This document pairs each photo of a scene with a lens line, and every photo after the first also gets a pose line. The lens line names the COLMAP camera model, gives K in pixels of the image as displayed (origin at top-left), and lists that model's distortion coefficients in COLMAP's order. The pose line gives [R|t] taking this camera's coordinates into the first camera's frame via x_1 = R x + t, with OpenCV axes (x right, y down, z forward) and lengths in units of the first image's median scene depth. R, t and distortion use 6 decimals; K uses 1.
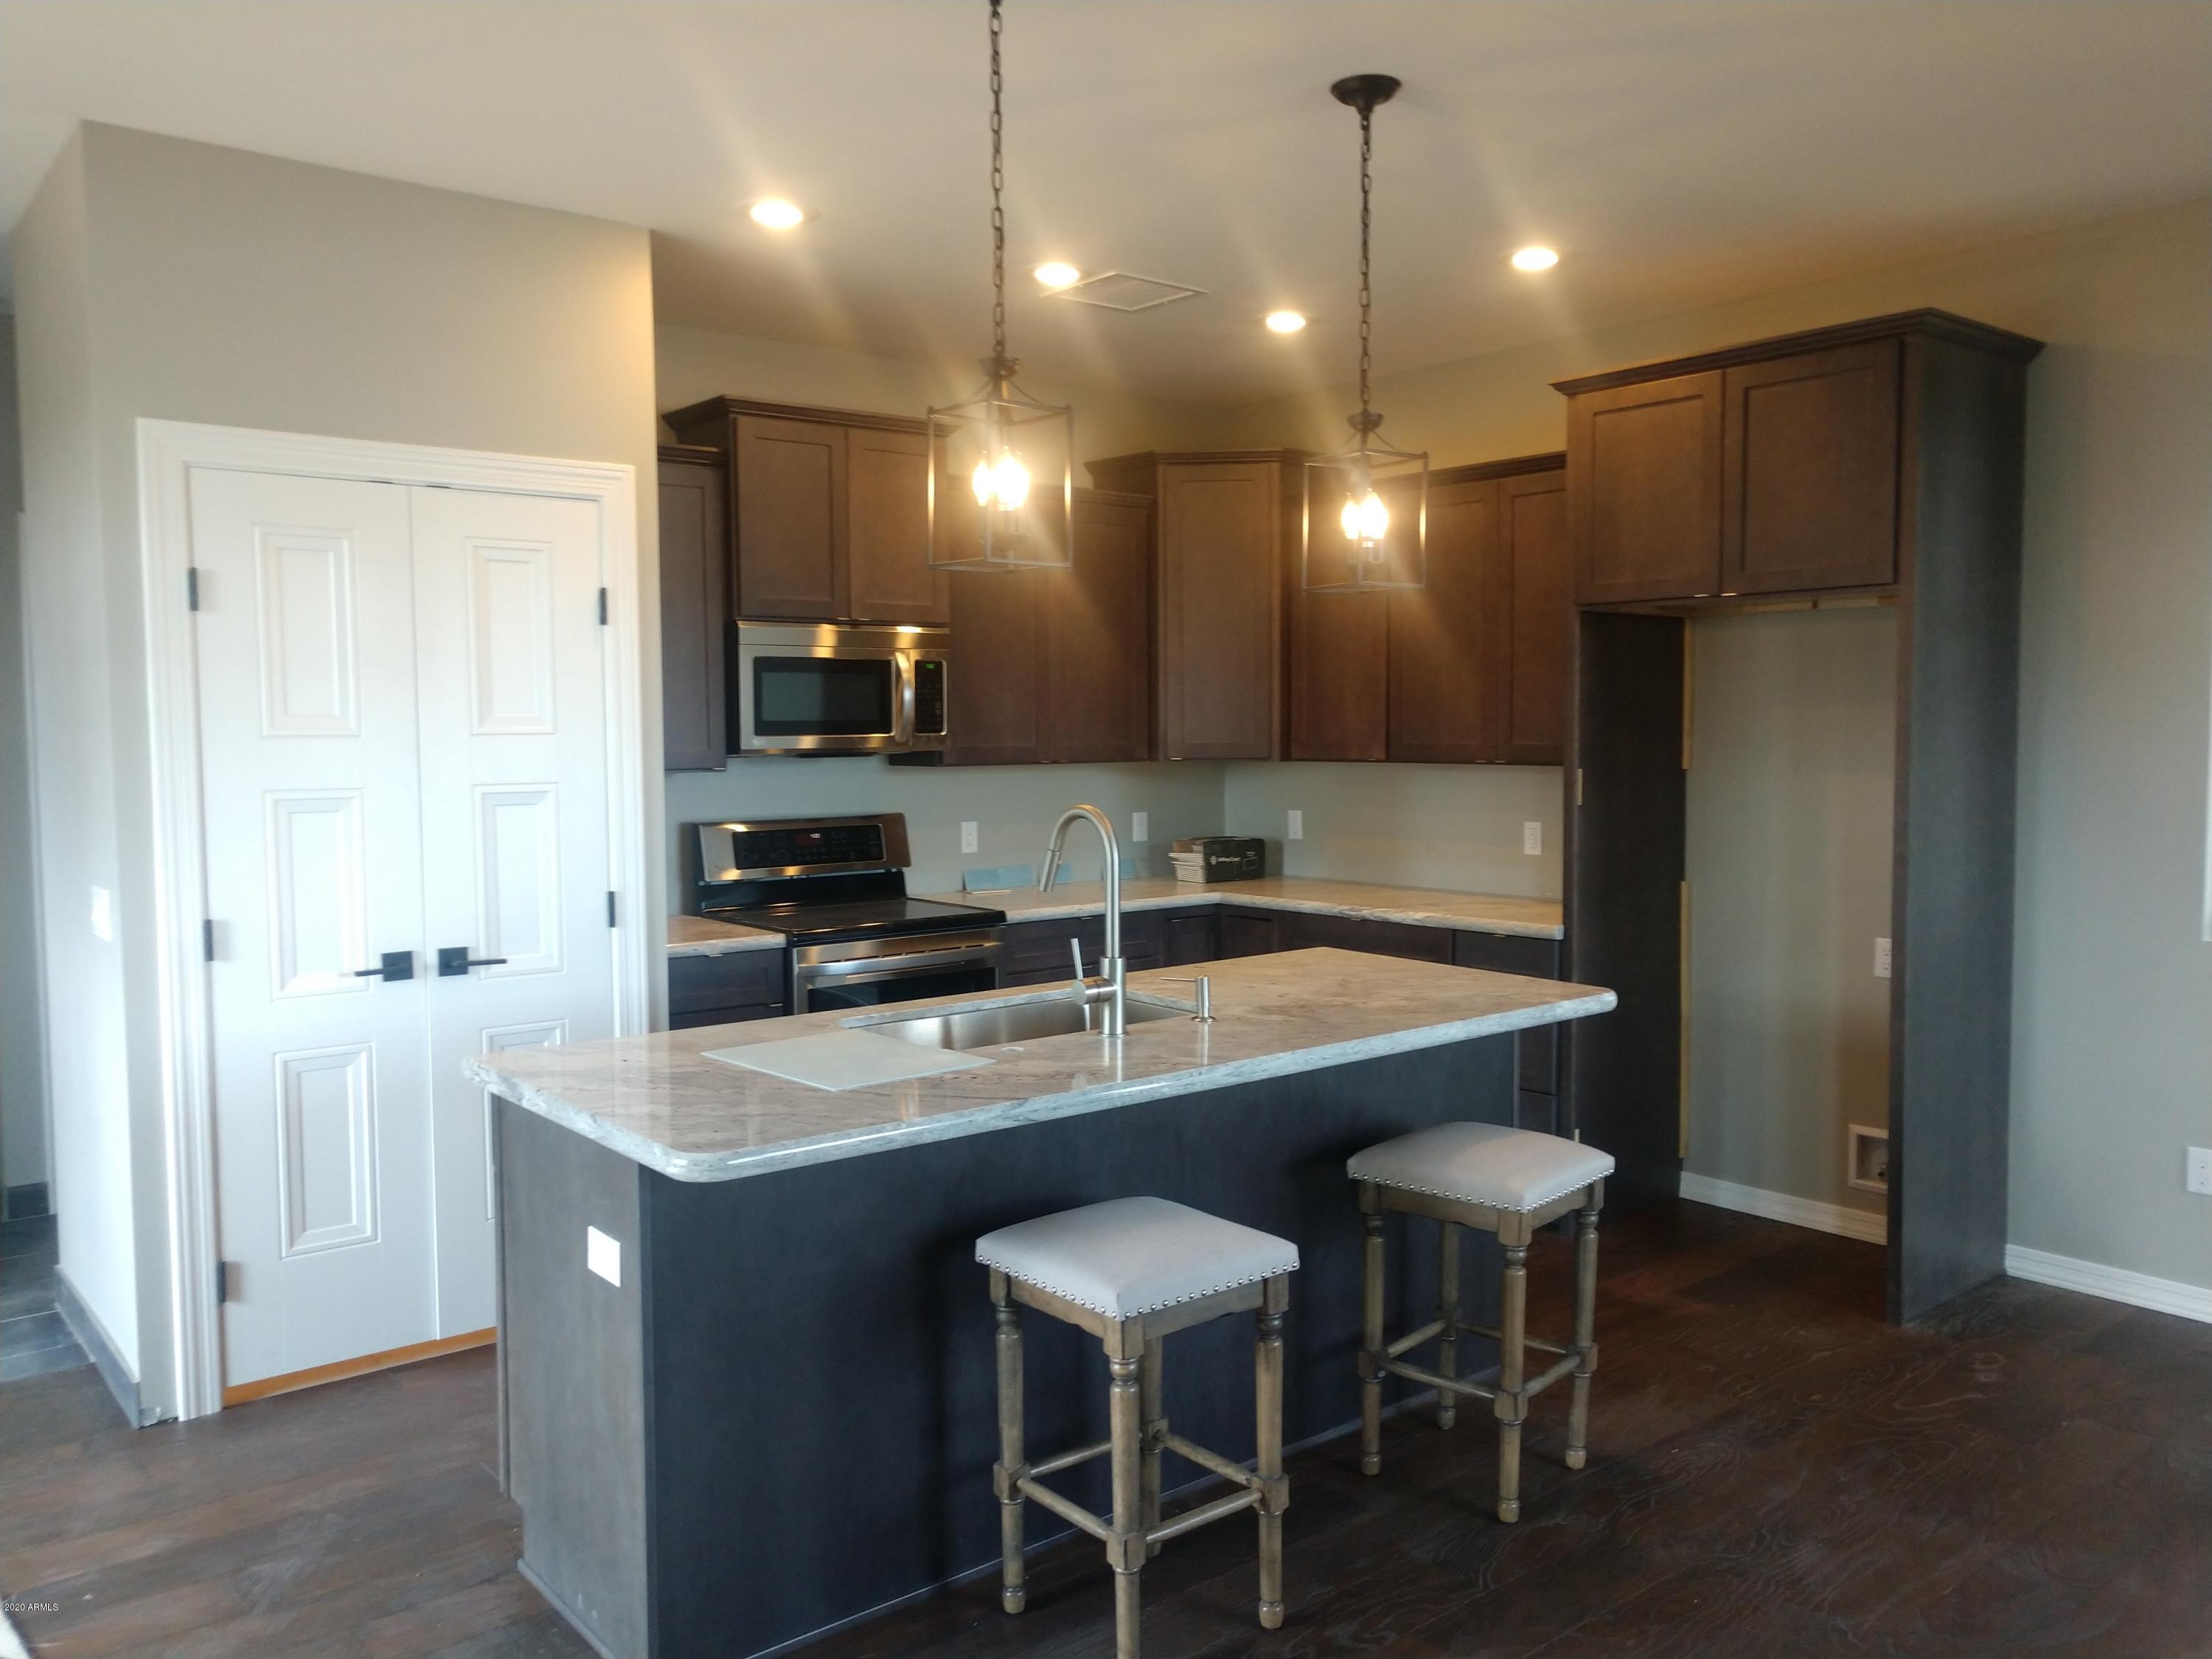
lens RADIAL K [[1695.4, 0, 1103.5], [0, 1695.4, 833.1], [0, 0, 1]] dist [0.007536, 0.001592]
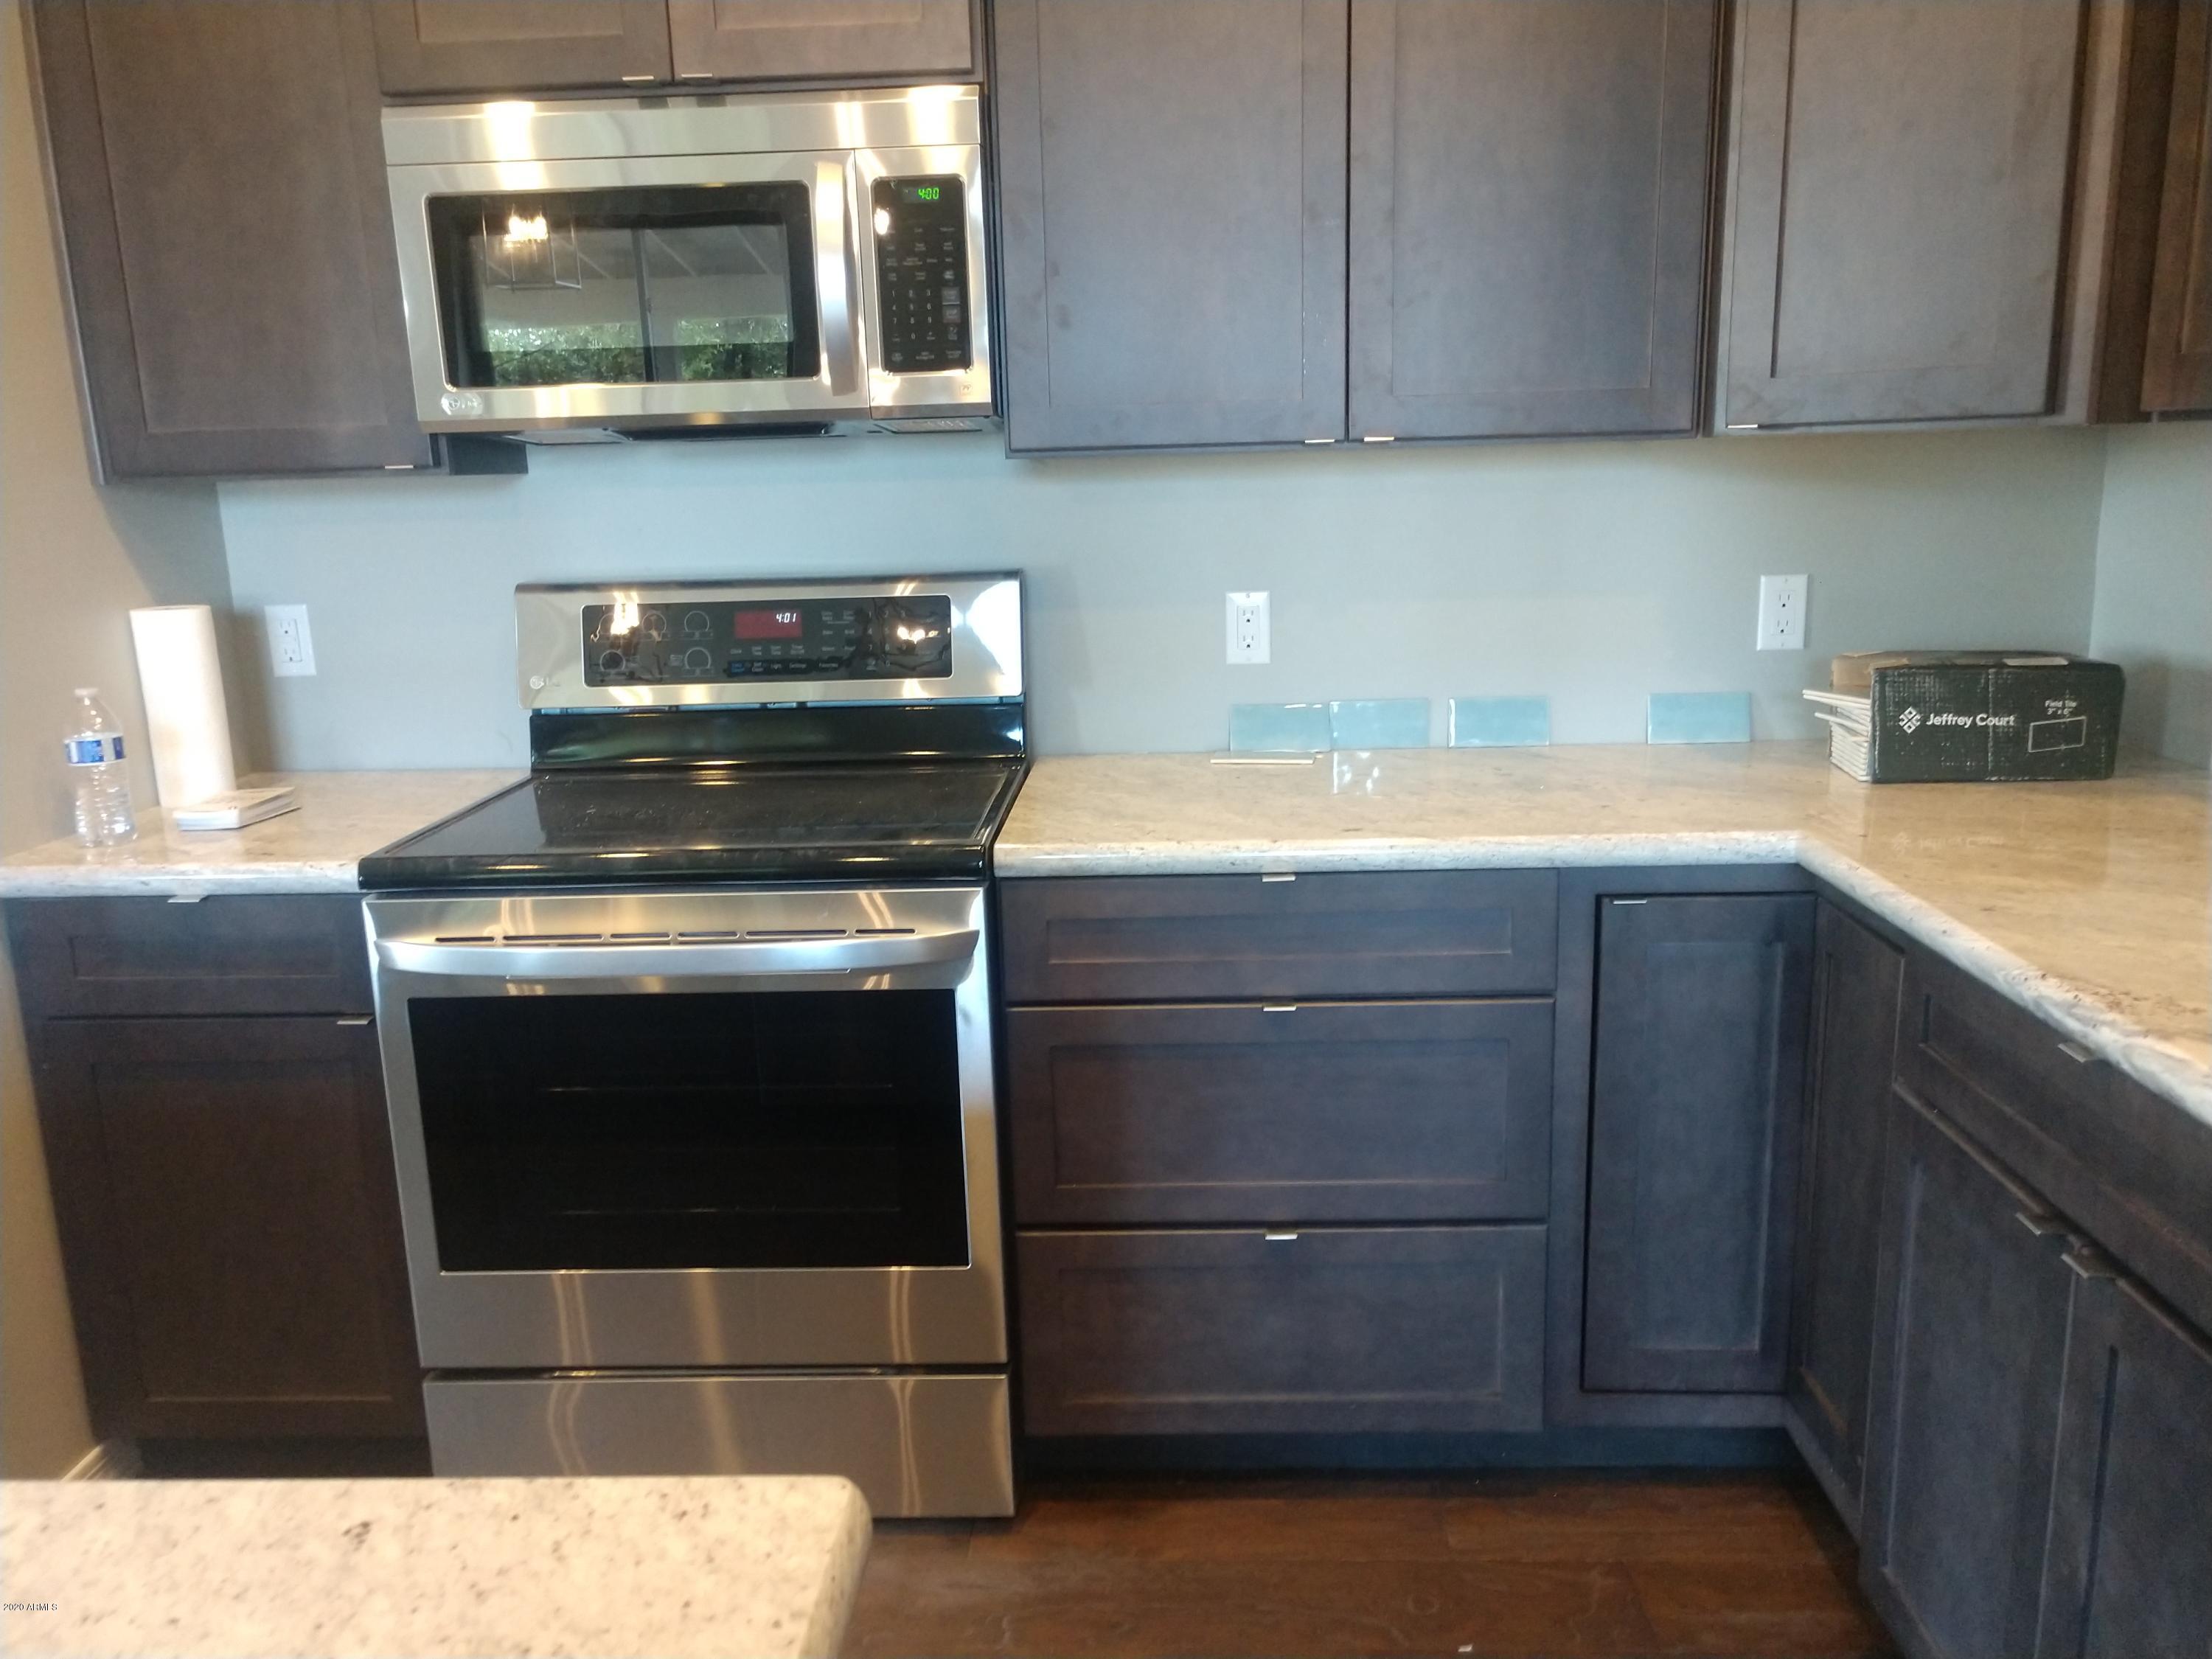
lens RADIAL K [[1695.4, 0, 1103.1], [0, 1695.4, 830.0], [0, 0, 1]] dist [0.007536, 0.001592]
pose [[0.738961, 0.127641, -0.661547, 0.180088], [-0.017573, 0.985208, 0.170460, -0.019075], [0.673519, -0.114338, 0.730273, 0.637199]]
